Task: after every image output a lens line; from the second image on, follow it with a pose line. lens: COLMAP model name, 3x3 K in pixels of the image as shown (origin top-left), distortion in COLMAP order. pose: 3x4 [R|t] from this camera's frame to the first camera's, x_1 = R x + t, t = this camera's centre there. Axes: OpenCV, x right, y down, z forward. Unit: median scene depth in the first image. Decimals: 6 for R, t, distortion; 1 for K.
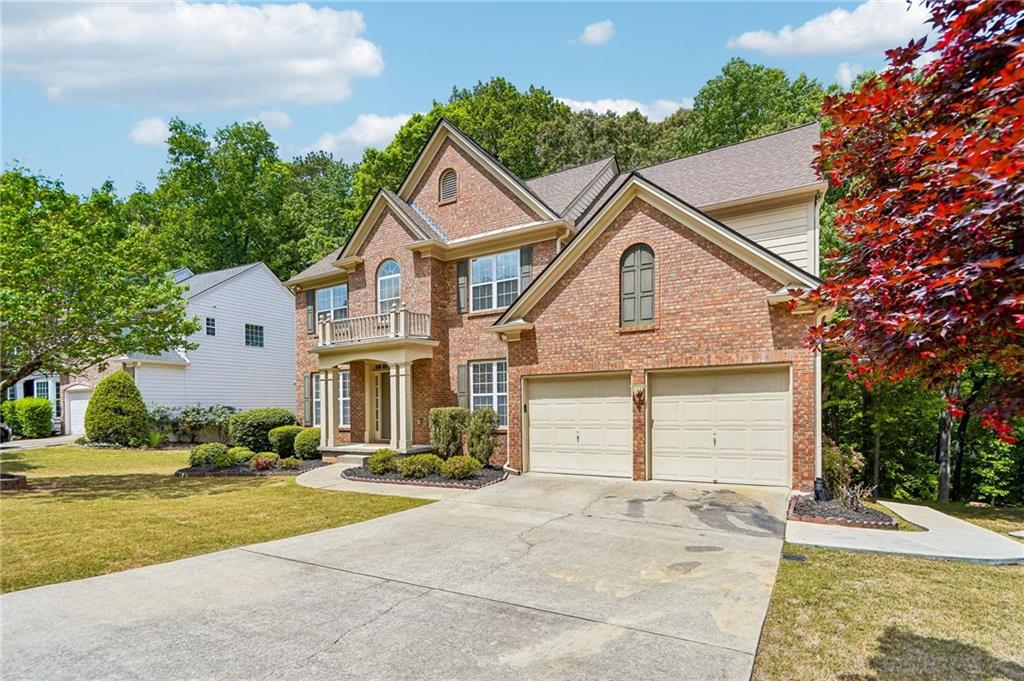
lens RADIAL K [[483.4, 0, 493.2], [0, 483.4, 372.2], [0, 0, 1]] dist [-0.004650, 0.001136]
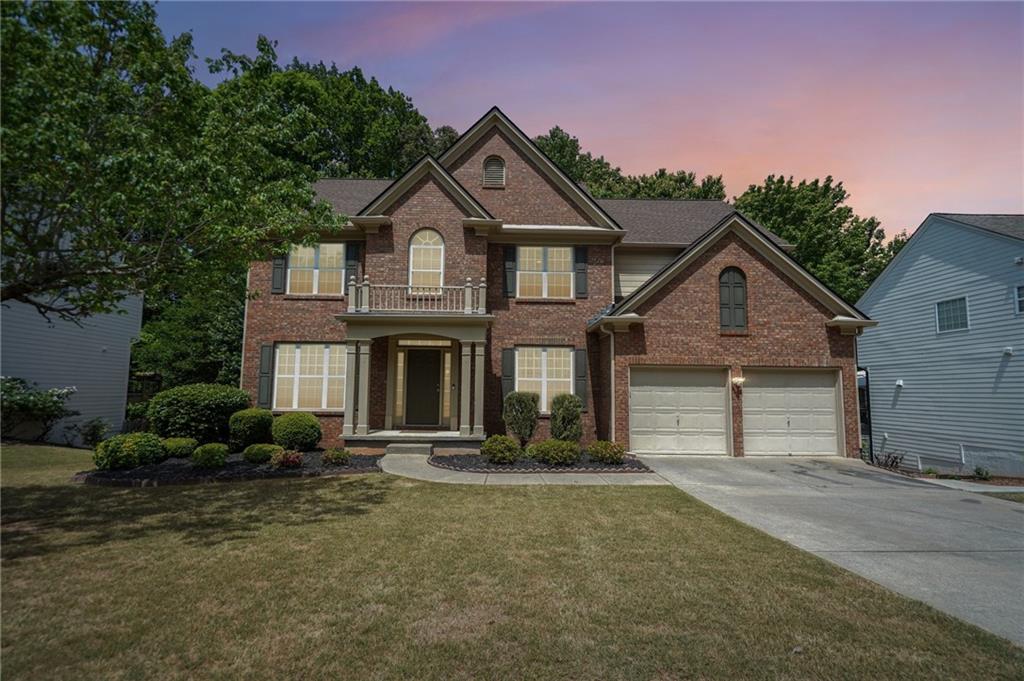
lens RADIAL K [[448.0, 0, 510.7], [0, 448.0, 319.6], [0, 0, 1]] dist [-0.003955, 0.000533]
pose [[0.855340, 0.109928, 0.506270, -0.708348], [-0.063245, 0.992076, -0.108562, 0.034722], [-0.514193, 0.060838, 0.855514, 0.271003]]
